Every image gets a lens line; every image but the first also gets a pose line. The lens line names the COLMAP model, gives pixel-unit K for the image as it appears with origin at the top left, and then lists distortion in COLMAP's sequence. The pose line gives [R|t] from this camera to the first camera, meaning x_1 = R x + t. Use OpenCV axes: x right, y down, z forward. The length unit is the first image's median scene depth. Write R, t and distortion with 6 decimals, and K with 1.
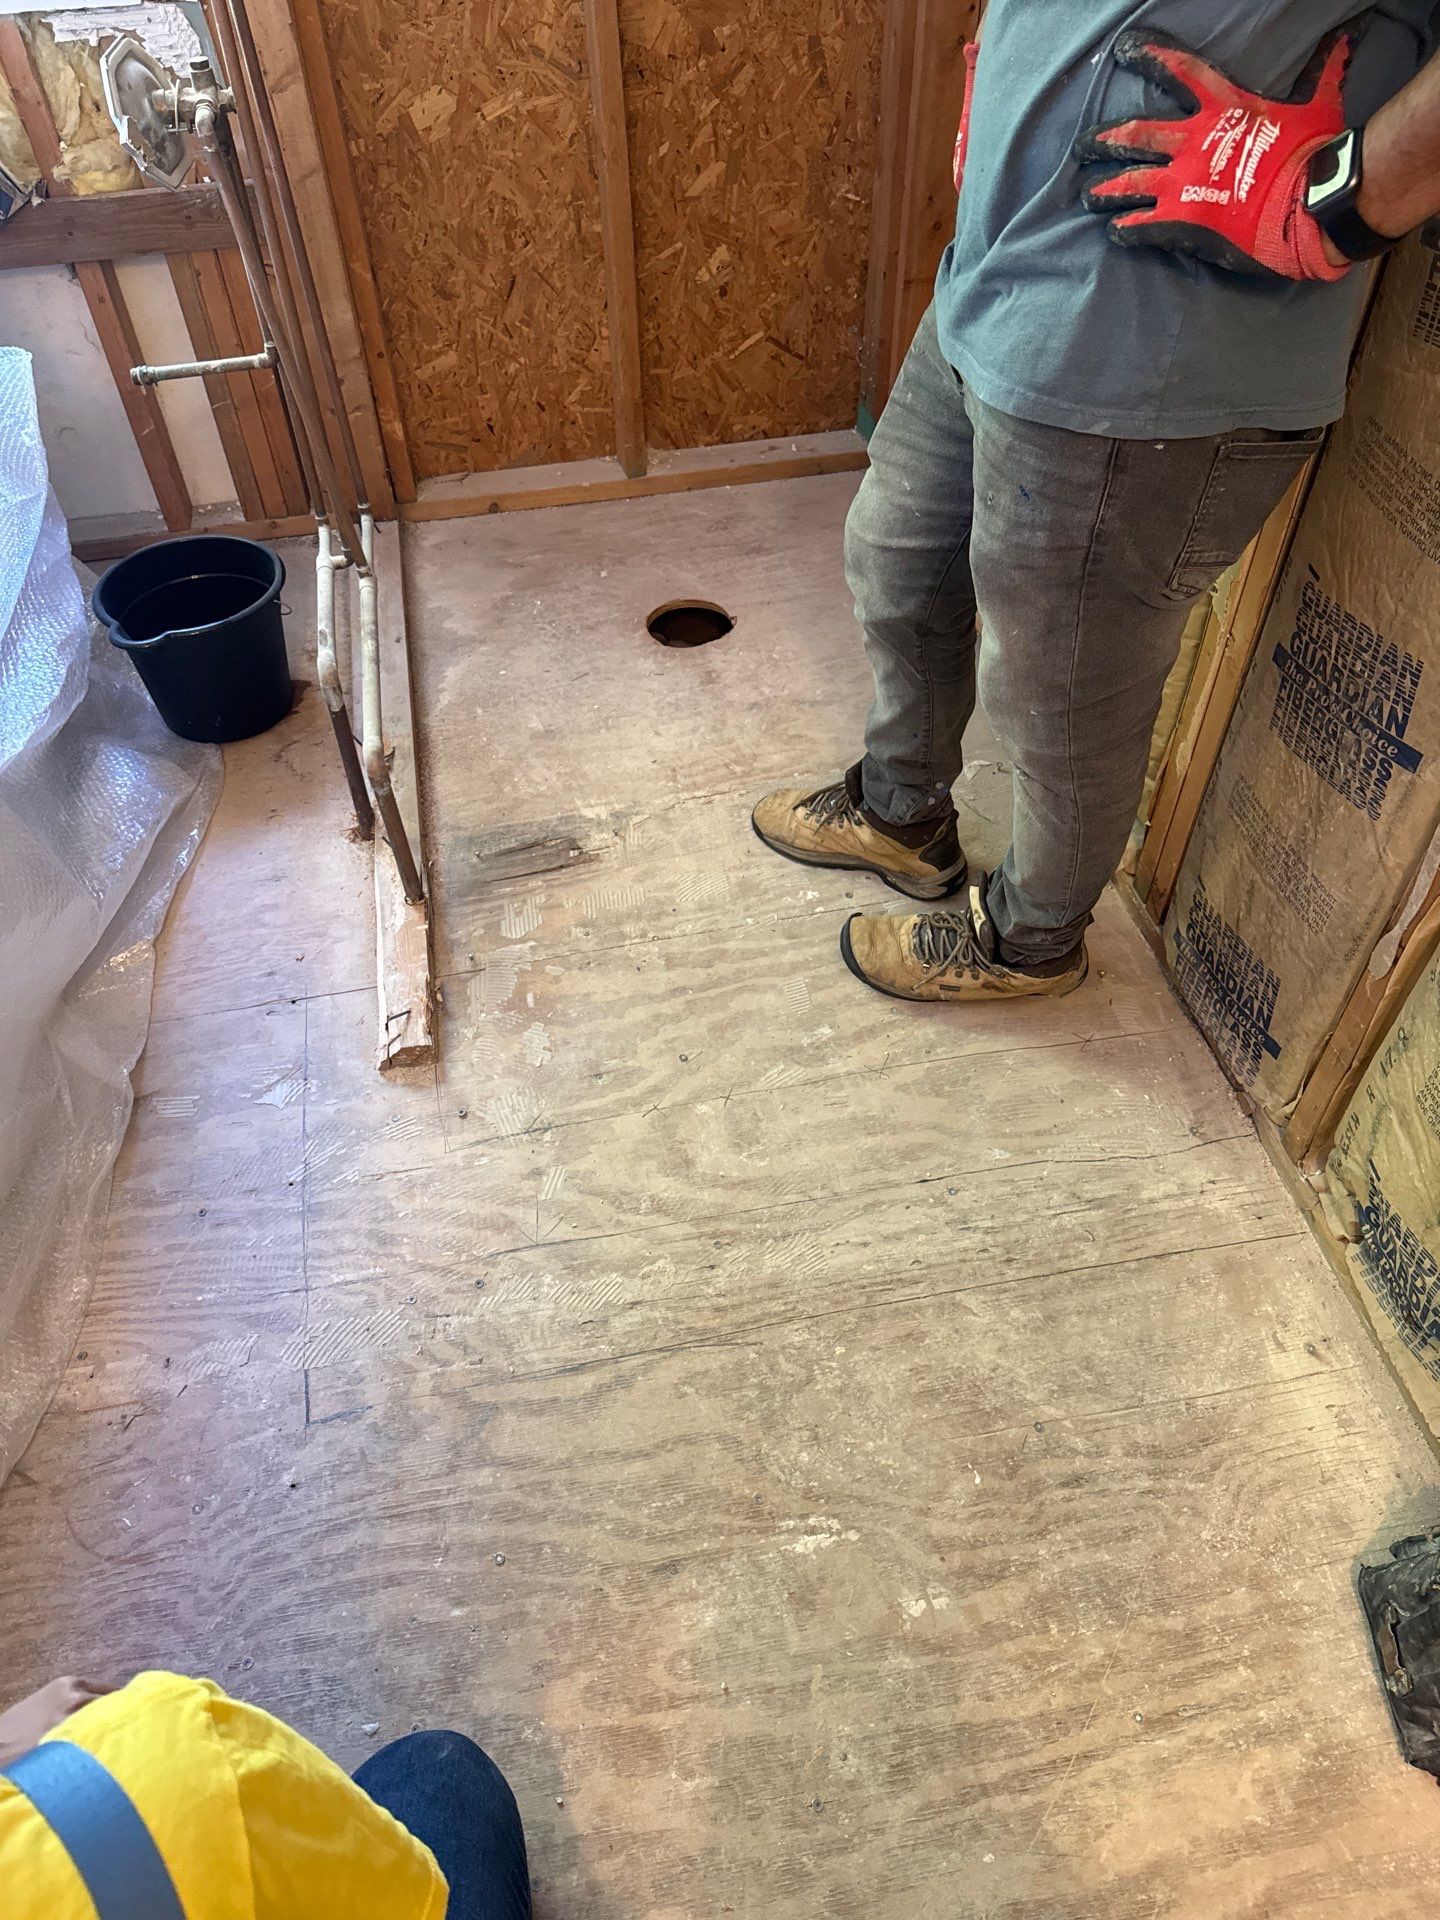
lens RADIAL K [[1373.2, 0, 731.5], [0, 1373.2, 963.2], [0, 0, 1]] dist [-0.020278, 0.008741]
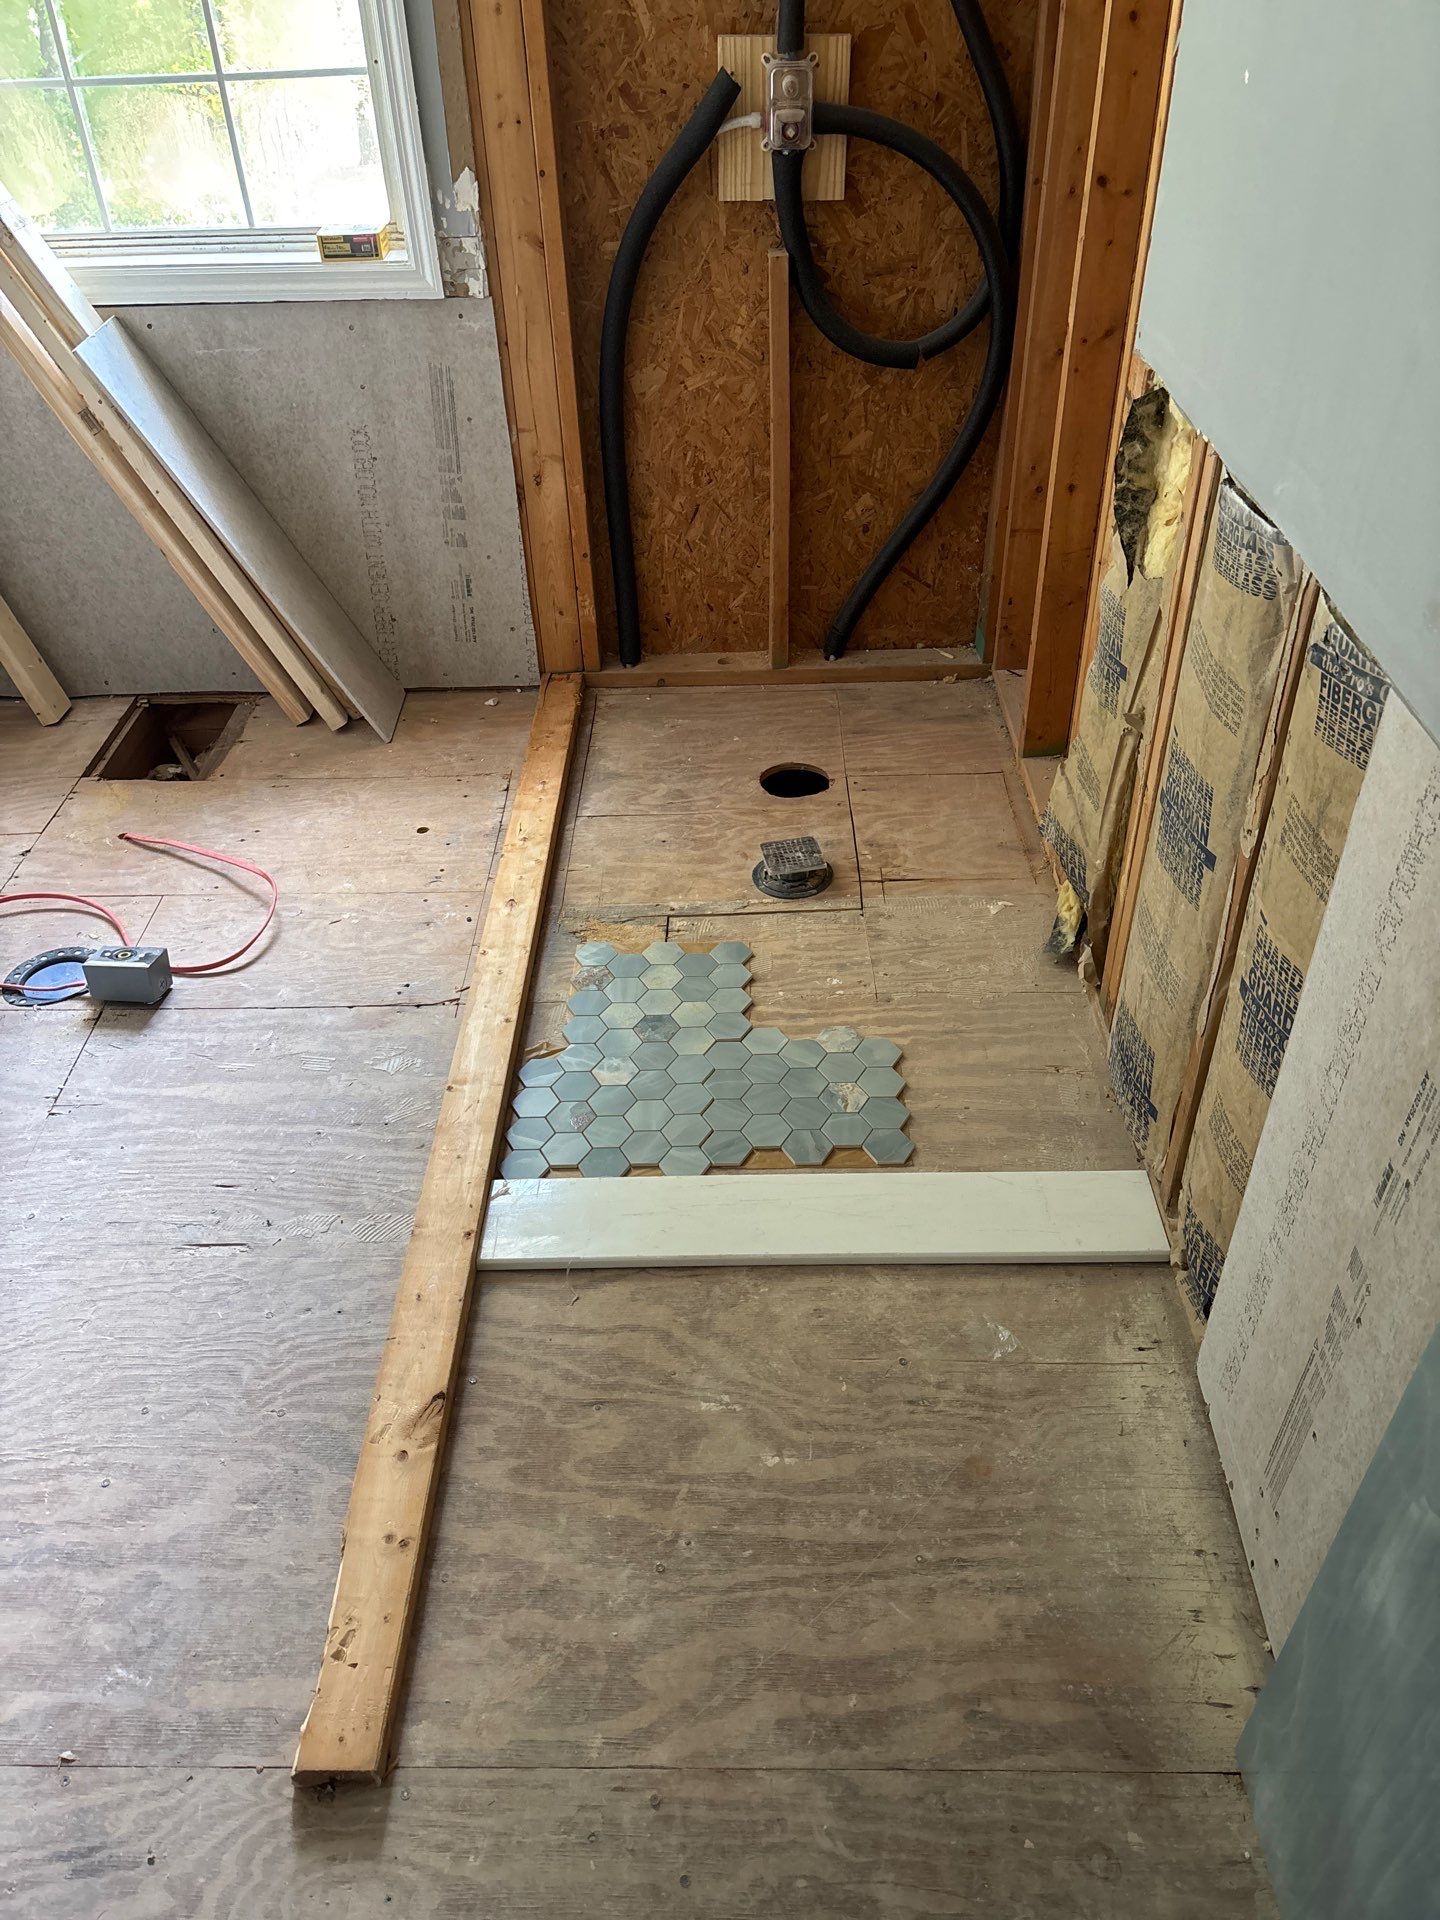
lens RADIAL K [[1373.2, 0, 715.4], [0, 1373.2, 951.0], [0, 0, 1]] dist [-0.020278, 0.008741]
pose [[0.980813, 0.116655, -0.156194, 0.142654], [-0.141021, 0.977751, -0.155293, 0.129552], [0.134603, 0.174340, 0.975442, -0.220714]]
